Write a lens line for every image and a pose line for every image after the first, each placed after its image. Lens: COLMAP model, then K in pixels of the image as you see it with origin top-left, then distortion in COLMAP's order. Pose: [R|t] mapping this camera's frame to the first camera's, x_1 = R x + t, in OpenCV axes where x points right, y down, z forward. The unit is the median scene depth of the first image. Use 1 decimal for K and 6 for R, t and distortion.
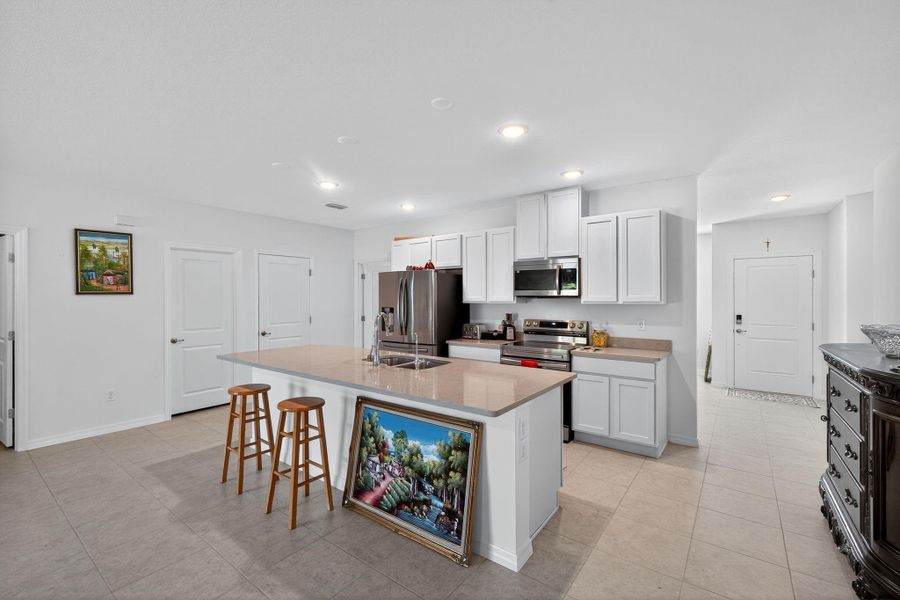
lens RADIAL K [[385.2, 0, 444.9], [0, 385.2, 298.8], [0, 0, 1]] dist [-0.003803, -0.000255]
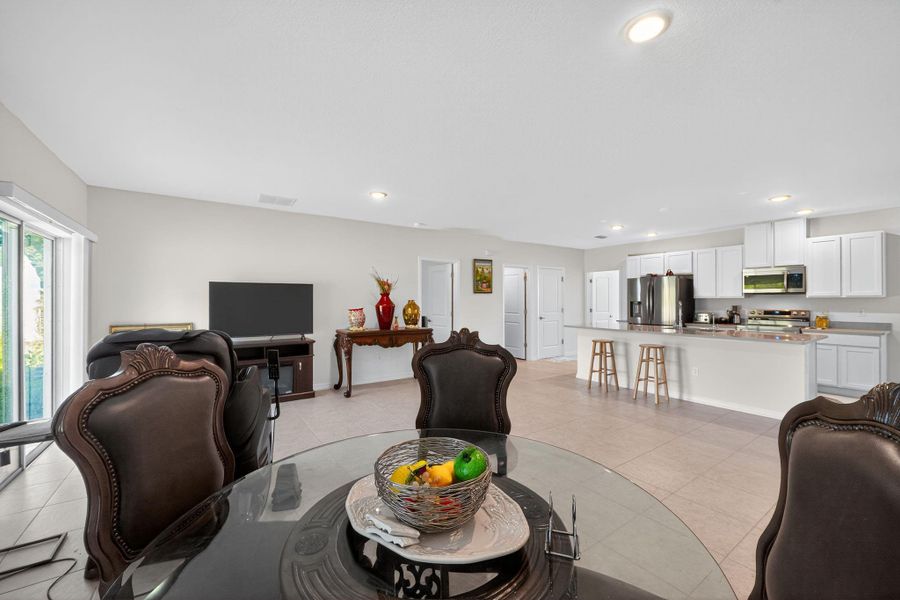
lens RADIAL K [[355.6, 0, 445.2], [0, 355.6, 300.2], [0, 0, 1]] dist [0.001372, -0.000712]
pose [[0.949426, 0.000207, -0.313991, -0.501503], [-0.000827, 0.999998, -0.001842, 0.025044], [0.313990, 0.002009, 0.949424, -0.678240]]
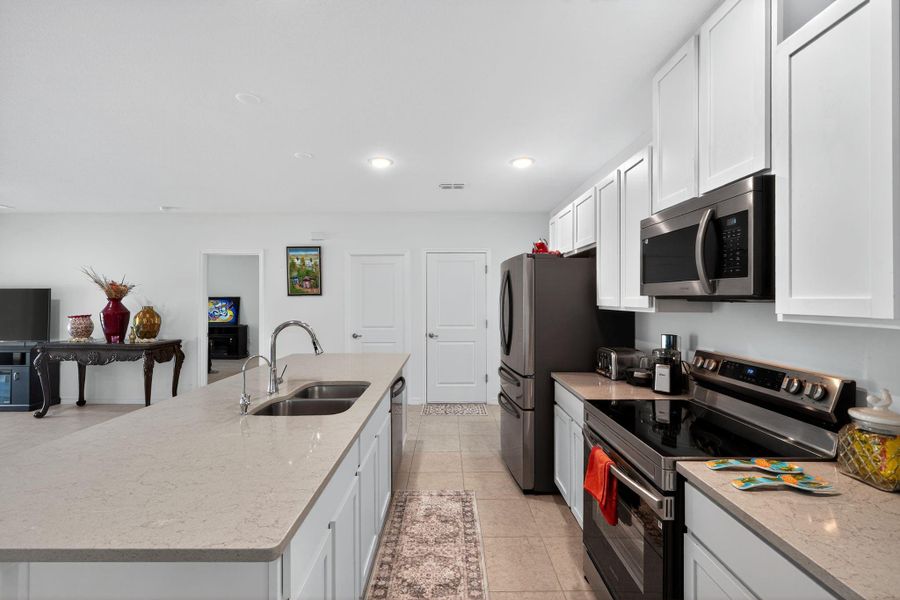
lens RADIAL K [[385.2, 0, 449.6], [0, 385.2, 294.5], [0, 0, 1]] dist [-0.003803, -0.000255]
pose [[0.616241, -0.005117, -0.787541, 0.414035], [-0.002697, 0.999959, -0.008608, -0.005624], [0.787553, 0.007429, 0.616202, 0.572647]]
